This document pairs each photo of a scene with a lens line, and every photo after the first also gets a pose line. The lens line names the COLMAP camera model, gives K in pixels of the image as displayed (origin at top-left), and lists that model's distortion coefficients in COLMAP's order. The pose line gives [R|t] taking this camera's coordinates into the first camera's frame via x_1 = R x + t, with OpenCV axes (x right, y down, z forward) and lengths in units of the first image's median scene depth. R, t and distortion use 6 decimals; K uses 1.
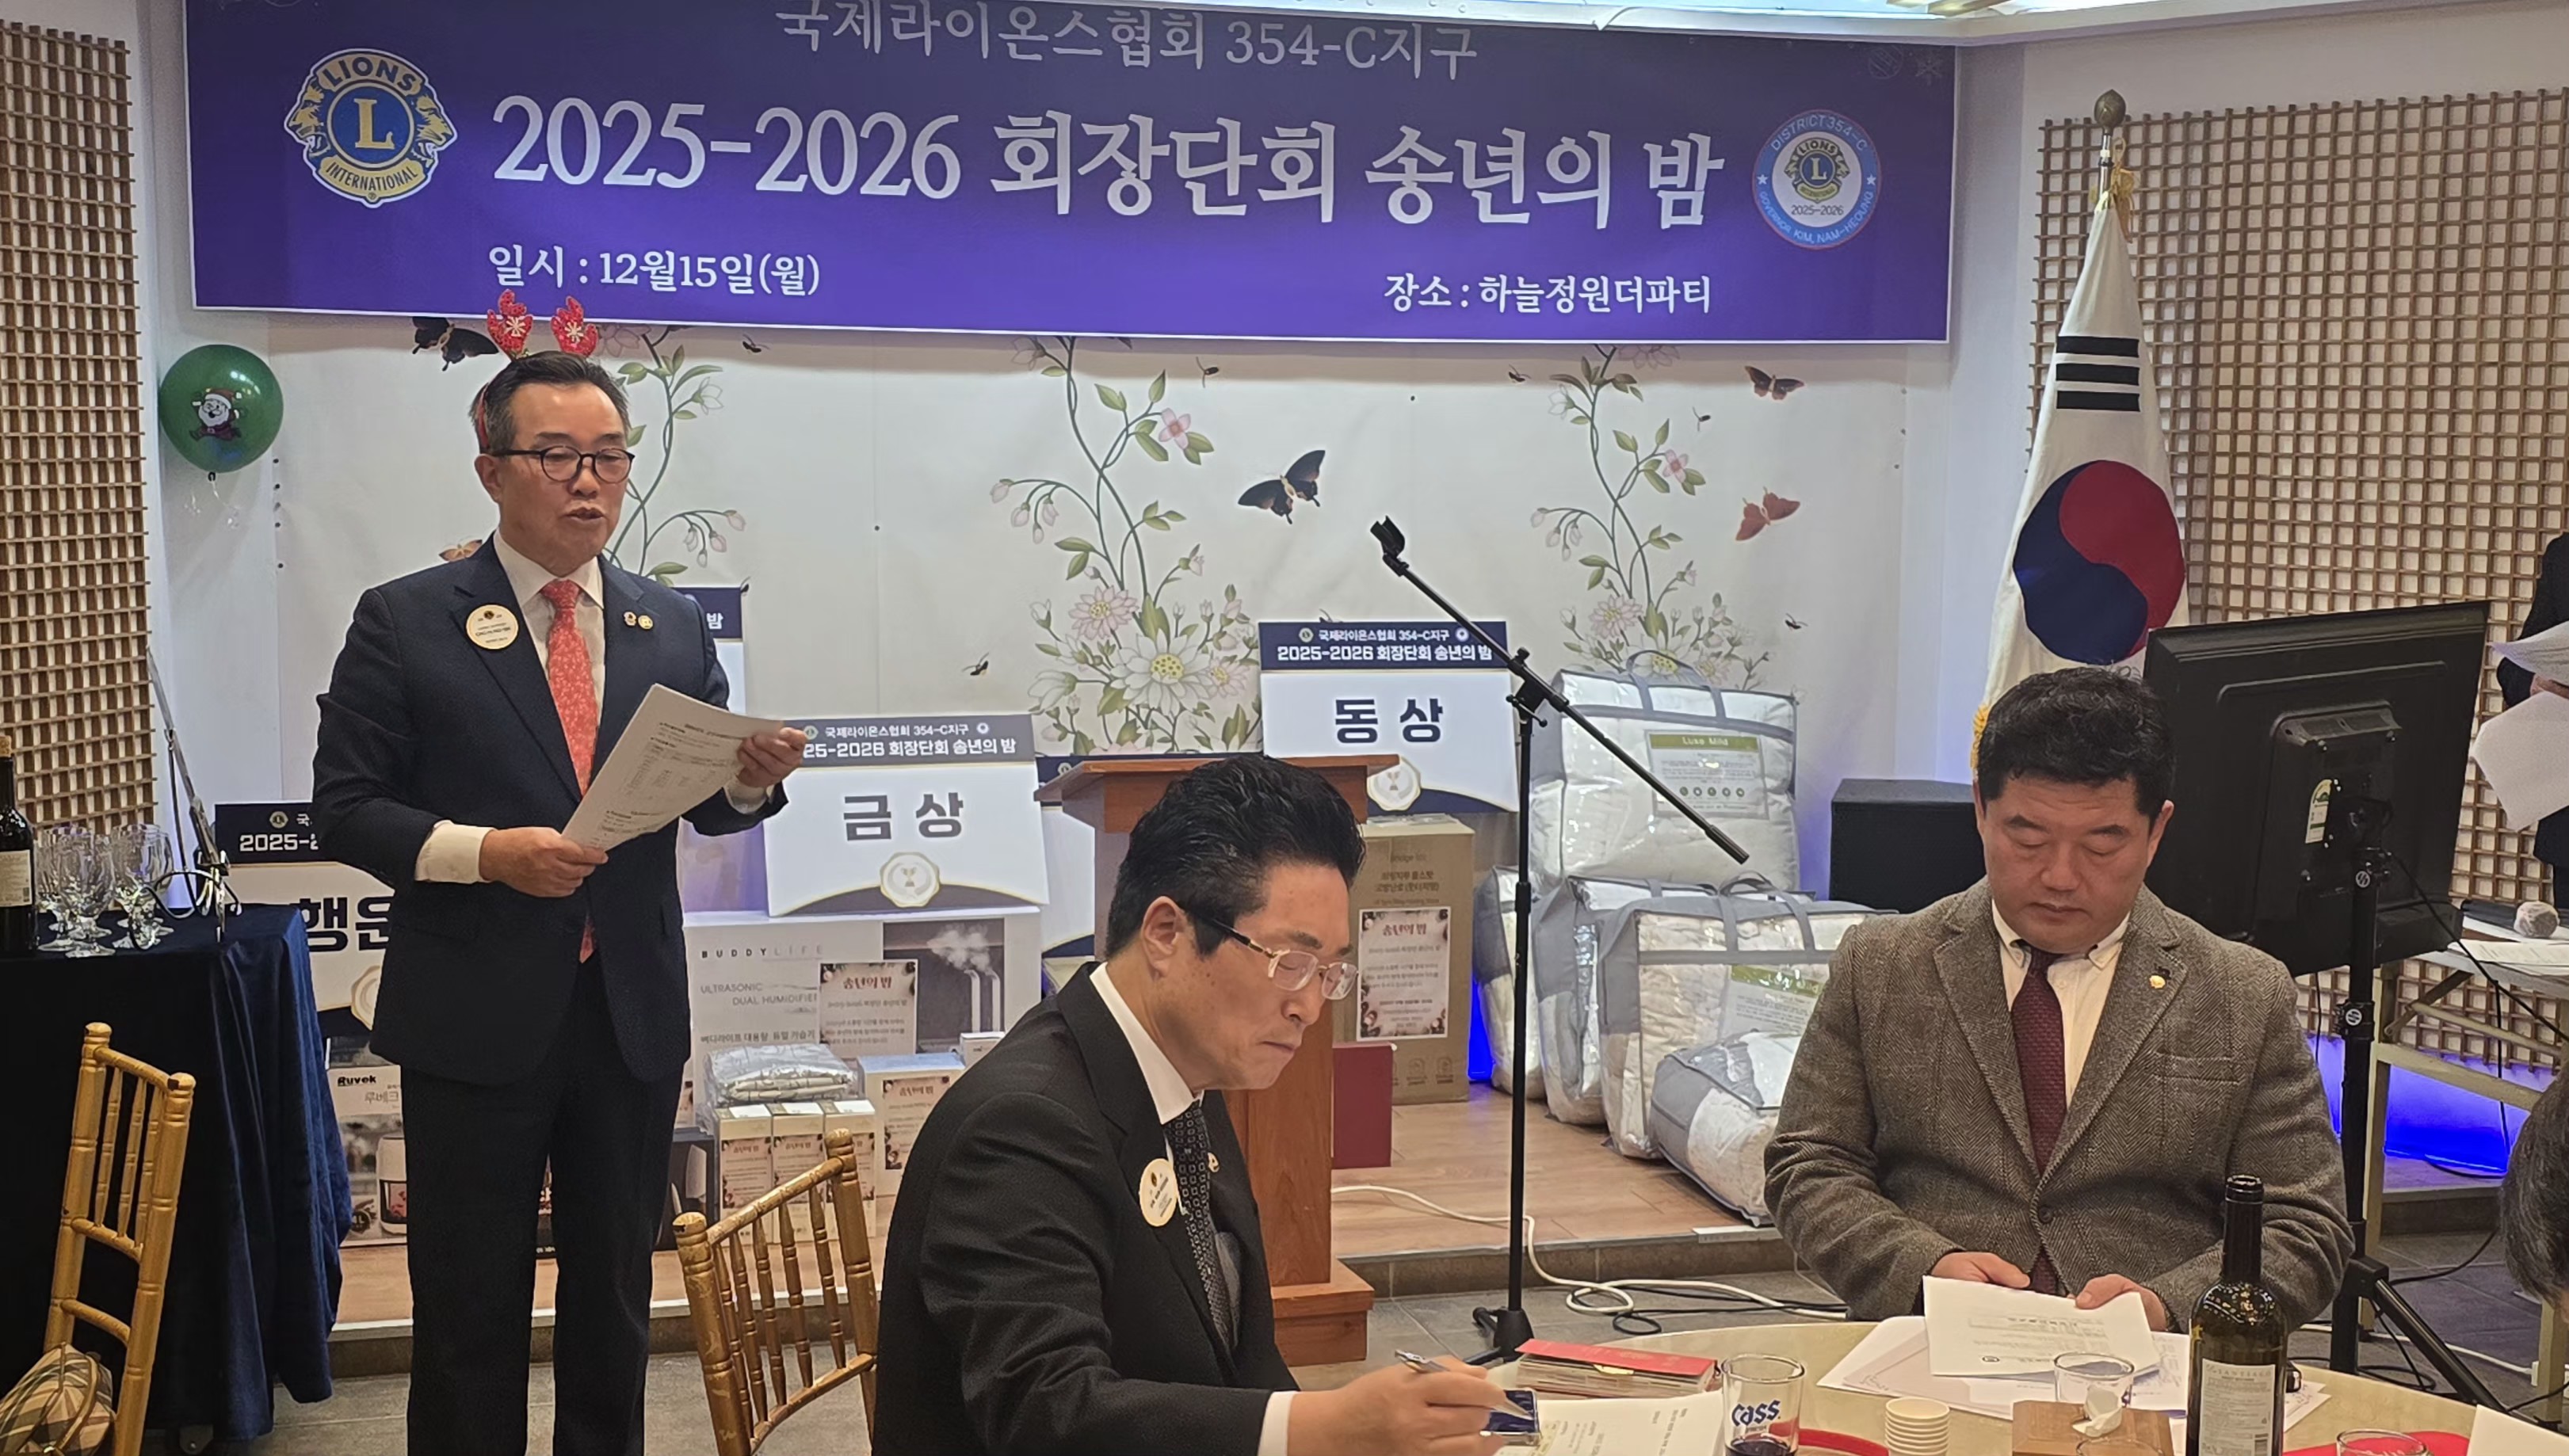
lens RADIAL K [[3035.1, 0, 1315.8], [0, 3035.1, 830.9], [0, 0, 1]] dist [-0.022484, 0.000000]
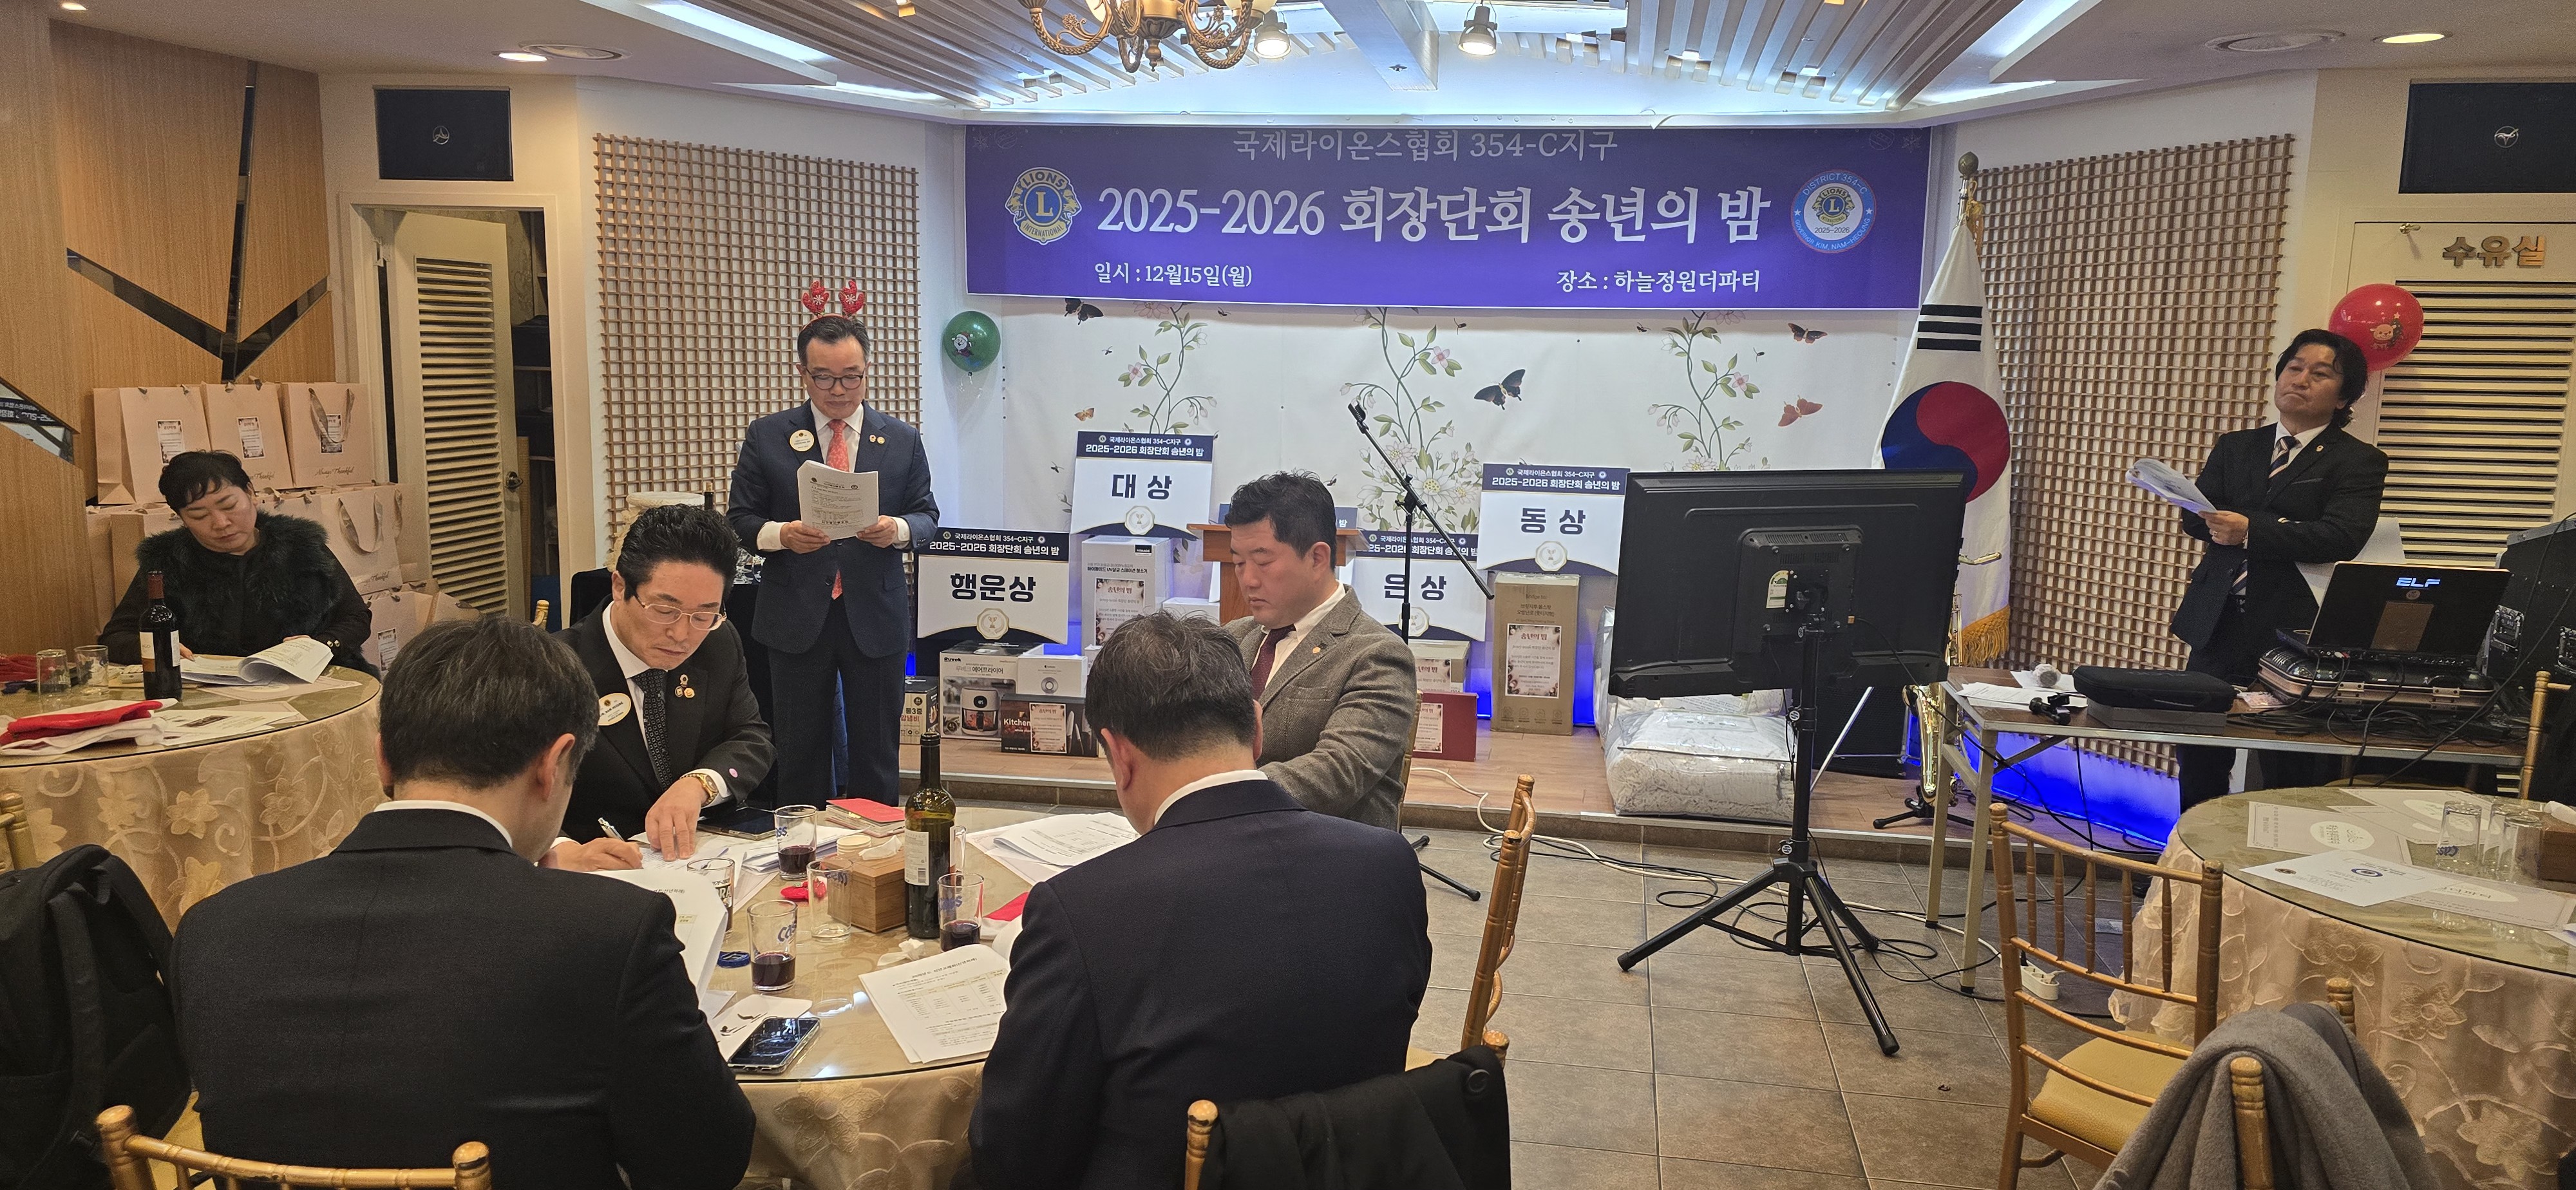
lens RADIAL K [[1709.8, 0, 1290.5], [0, 1709.8, 605.9], [0, 0, 1]] dist [-0.004297, -0.022371]
pose [[0.893587, 0.073970, -0.442753, 0.351506], [-0.069430, 0.997235, 0.026480, -0.002576], [0.443487, 0.007078, 0.896253, 0.027843]]
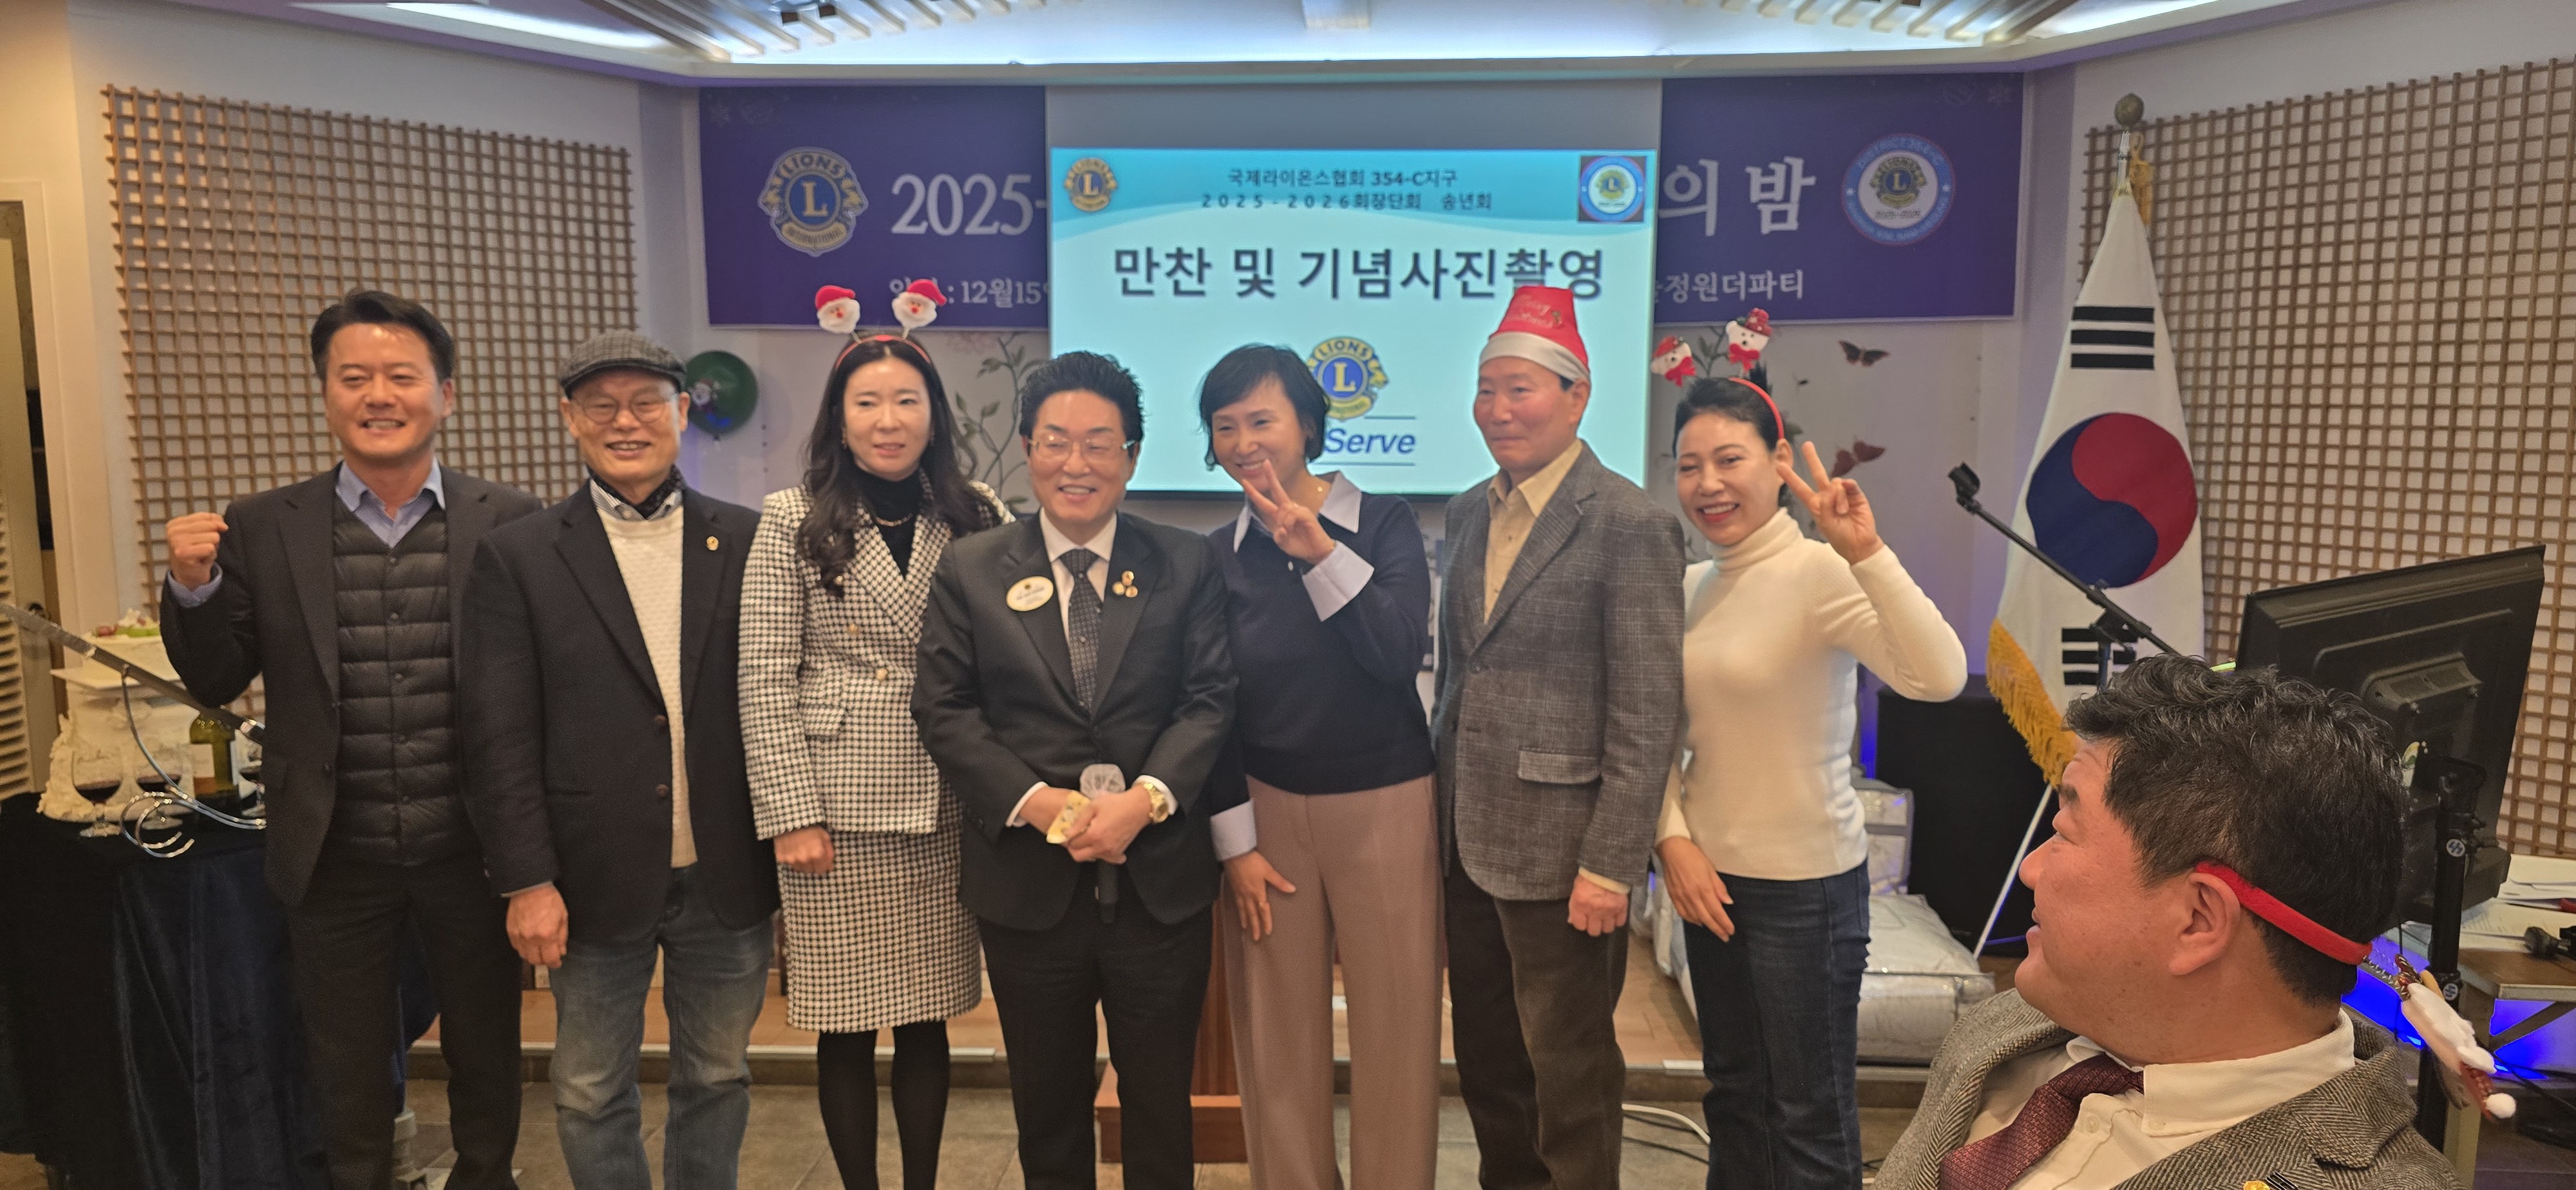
lens RADIAL K [[1709.8, 0, 1275.9], [0, 1709.8, 627.7], [0, 0, 1]] dist [-0.004297, -0.022371]
pose [[0.940202, 0.030268, -0.339269, 0.178938], [-0.030544, 0.999523, 0.004528, -0.032276], [0.339244, 0.006106, 0.940679, 0.271422]]
